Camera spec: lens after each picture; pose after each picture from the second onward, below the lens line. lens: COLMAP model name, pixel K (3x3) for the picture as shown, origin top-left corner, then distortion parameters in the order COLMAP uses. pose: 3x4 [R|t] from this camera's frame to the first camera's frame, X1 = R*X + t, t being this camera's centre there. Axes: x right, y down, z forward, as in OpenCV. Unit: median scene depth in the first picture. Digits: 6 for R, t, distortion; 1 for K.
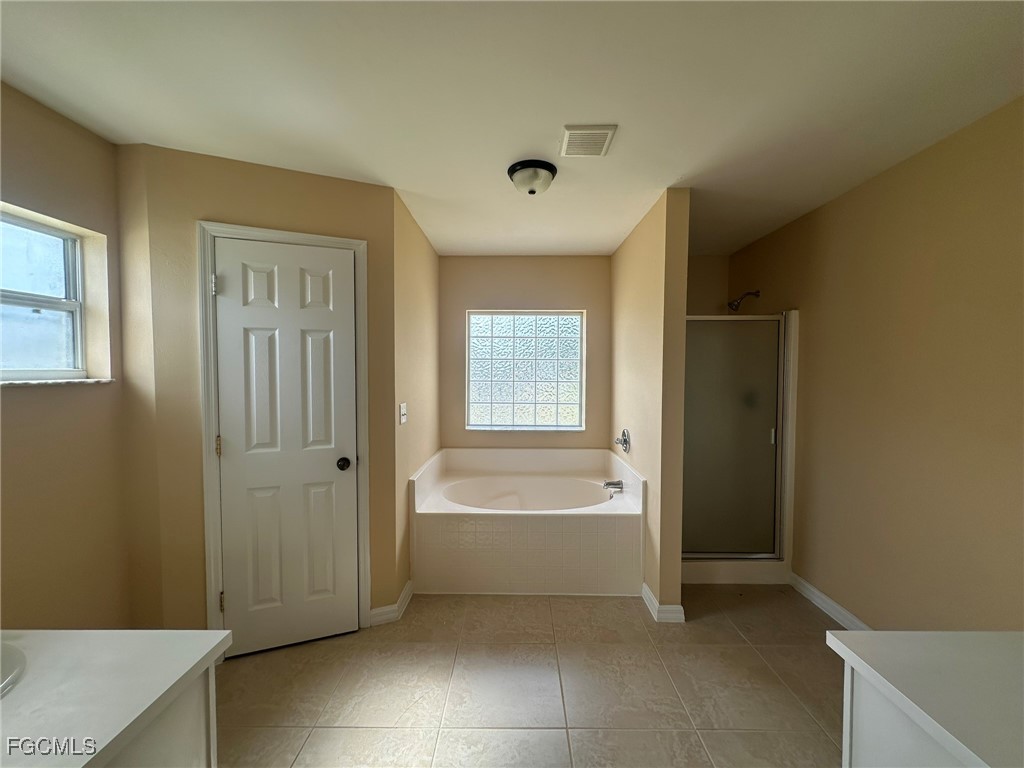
lens RADIAL K [[408.5, 0, 512.0], [0, 408.5, 384.0], [0, 0, 1]] dist [0.000472, 0.000037]
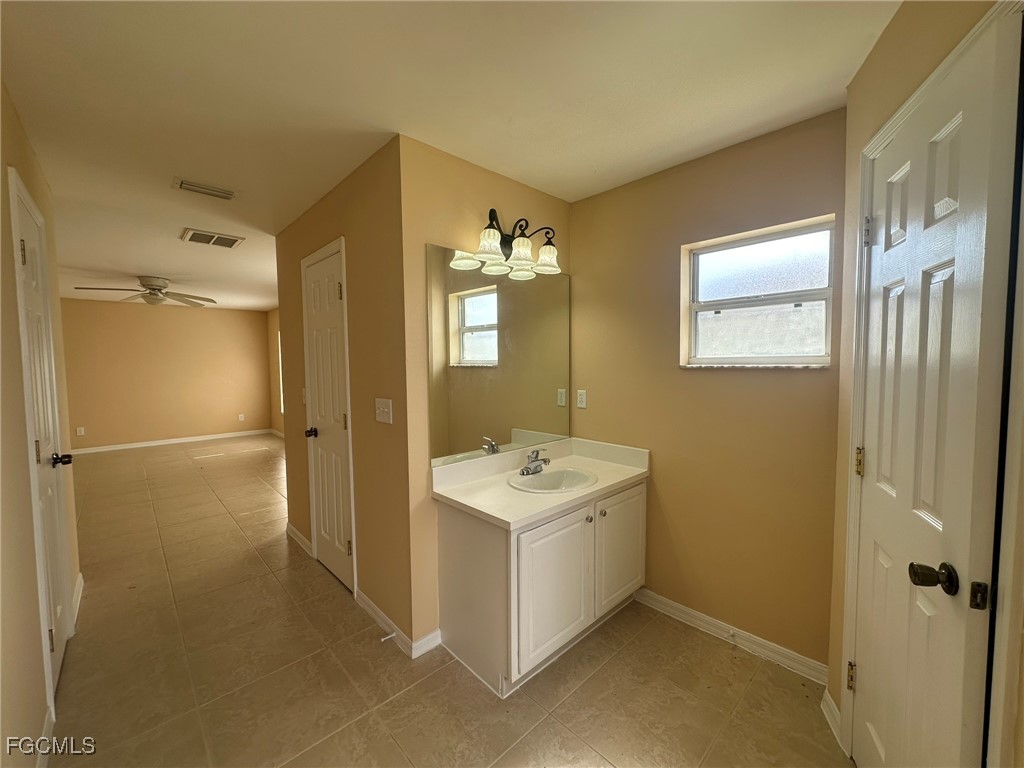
lens RADIAL K [[408.5, 0, 512.0], [0, 408.5, 384.0], [0, 0, 1]] dist [0.000472, 0.000037]
pose [[-0.721571, 0.047074, -0.690739, 0.246965], [-0.012479, 0.996639, 0.080957, -0.040081], [0.692228, 0.067036, -0.718558, 1.327725]]
